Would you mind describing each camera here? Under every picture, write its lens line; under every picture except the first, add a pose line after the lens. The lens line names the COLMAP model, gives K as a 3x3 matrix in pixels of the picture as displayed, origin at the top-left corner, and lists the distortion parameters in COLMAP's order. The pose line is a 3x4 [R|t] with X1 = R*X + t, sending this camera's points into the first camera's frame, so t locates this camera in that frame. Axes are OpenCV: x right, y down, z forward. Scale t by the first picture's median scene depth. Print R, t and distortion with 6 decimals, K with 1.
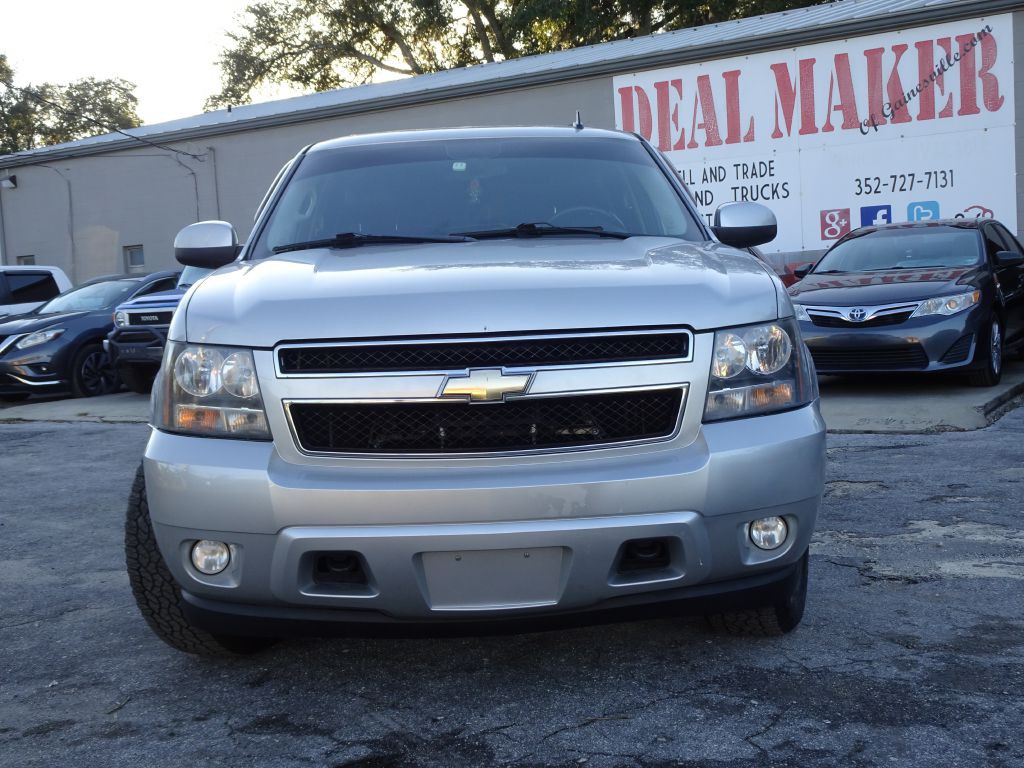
lens RADIAL K [[1241.8, 0, 507.4], [0, 1241.8, 384.5], [0, 0, 1]] dist [0.023032, 0.016512]
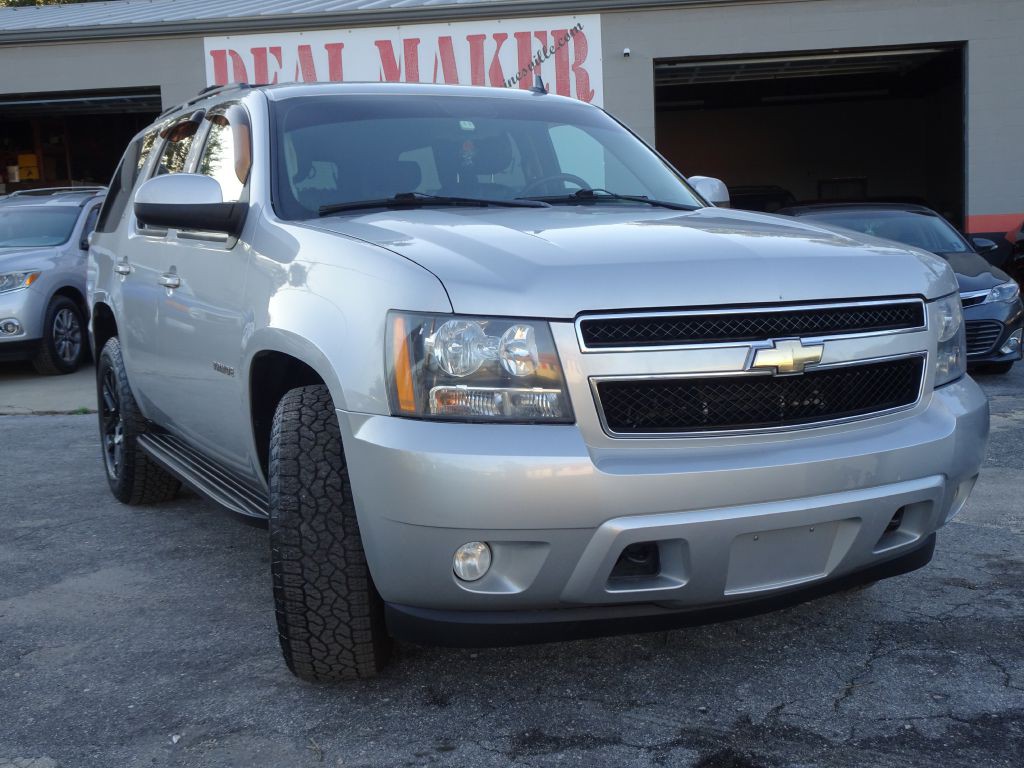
lens RADIAL K [[1241.8, 0, 507.4], [0, 1241.8, 384.5], [0, 0, 1]] dist [0.023032, 0.016512]
pose [[0.901993, -0.028953, 0.430779, -0.589472], [0.021122, 0.999513, 0.022950, -0.004030], [-0.431234, -0.011601, 0.902166, 0.209542]]
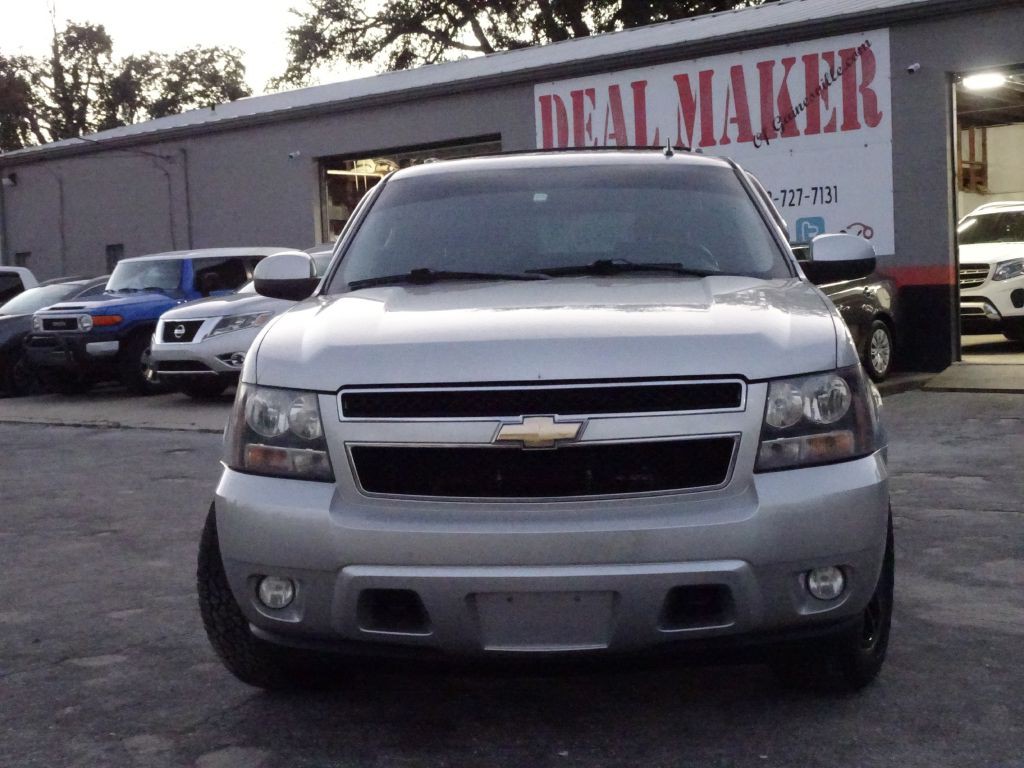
lens RADIAL K [[1462.4, 0, 514.3], [0, 1462.4, 381.1], [0, 0, 1]] dist [0.019090, 0.028156]
pose [[0.995288, 0.013422, -0.096025, 0.073446], [-0.014646, 0.999820, -0.012054, -0.024954], [0.095846, 0.013403, 0.995306, -0.195037]]
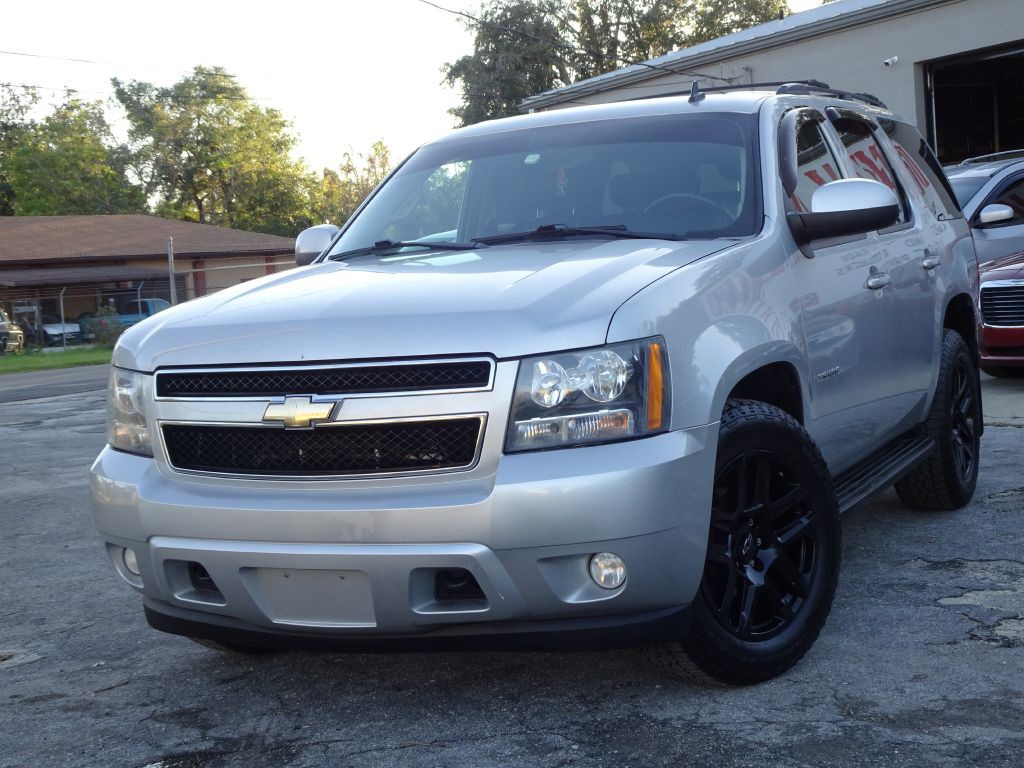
lens RADIAL K [[1587.7, 0, 527.2], [0, 1587.7, 384.4], [0, 0, 1]] dist [0.016806, 0.094061]
pose [[0.886005, 0.012685, -0.463501, 0.723036], [-0.000060, 0.999629, 0.027243, -0.055182], [0.463675, -0.024109, 0.885677, -0.087541]]
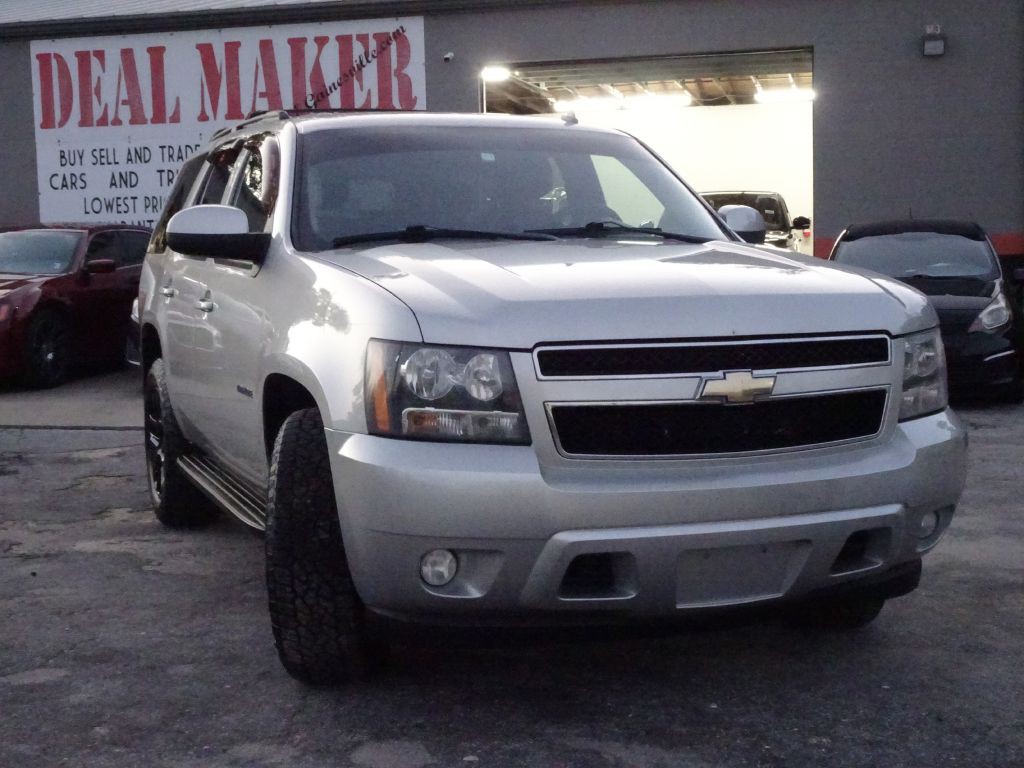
lens RADIAL K [[1462.4, 0, 514.3], [0, 1462.4, 381.1], [0, 0, 1]] dist [0.019090, 0.028156]
pose [[0.938507, -0.001611, 0.345255, -0.574926], [0.003254, 0.999986, -0.004180, 0.000138], [-0.345244, 0.005046, 0.938500, -0.075797]]
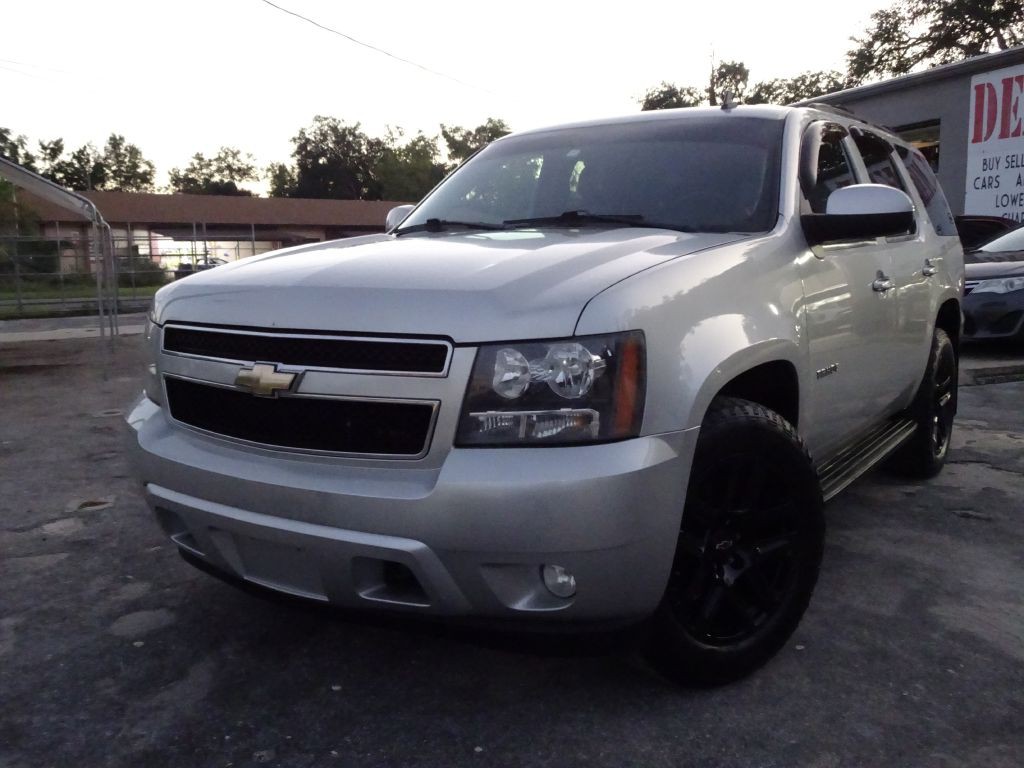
lens RADIAL K [[944.3, 0, 510.1], [0, 944.3, 389.2], [0, 0, 1]] dist [0.010776, 0.007221]
pose [[0.809182, 0.117235, -0.575743, 0.559366], [-0.070566, 0.992190, 0.102857, -0.080572], [0.583305, -0.042602, 0.811135, 0.453734]]
